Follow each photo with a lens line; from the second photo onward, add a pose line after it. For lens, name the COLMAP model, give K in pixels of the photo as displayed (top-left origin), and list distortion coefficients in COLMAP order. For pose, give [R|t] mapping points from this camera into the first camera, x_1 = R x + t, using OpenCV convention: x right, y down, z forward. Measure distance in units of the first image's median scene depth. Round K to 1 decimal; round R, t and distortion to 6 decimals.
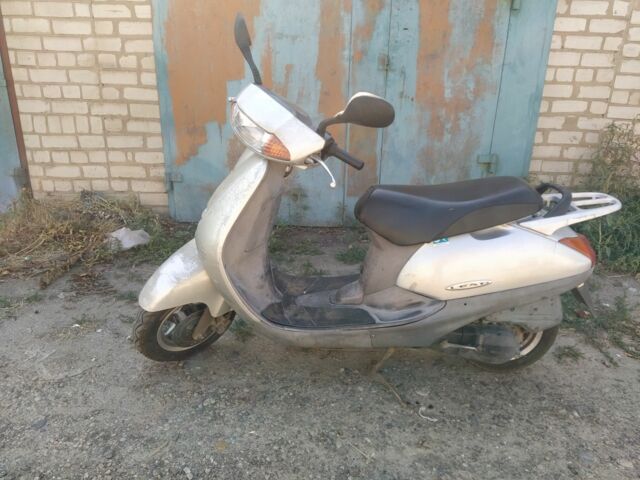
lens RADIAL K [[479.1, 0, 319.8], [0, 479.1, 241.8], [0, 0, 1]] dist [0.046654, -0.057021]
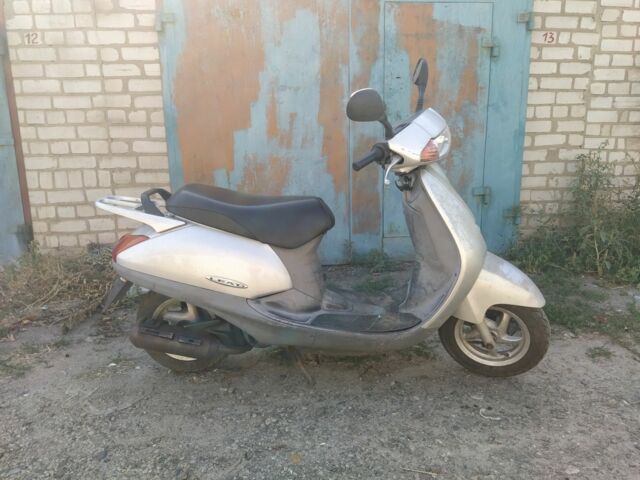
lens RADIAL K [[479.1, 0, 322.2], [0, 479.1, 241.5], [0, 0, 1]] dist [0.046654, -0.057021]
pose [[0.995346, -0.059003, 0.076196, -0.098166], [0.068737, 0.988838, -0.132195, 0.058979], [-0.067546, 0.136818, 0.988291, -0.016329]]
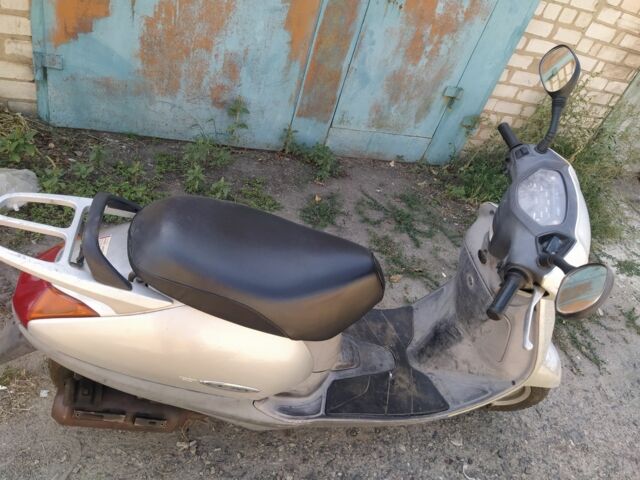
lens RADIAL K [[479.1, 0, 323.1], [0, 479.1, 241.7], [0, 0, 1]] dist [0.046654, -0.057021]
pose [[0.915741, -0.005608, 0.401730, -0.248241], [-0.151326, 0.921452, 0.357807, -0.215443], [-0.372182, -0.388451, 0.842963, 0.248733]]
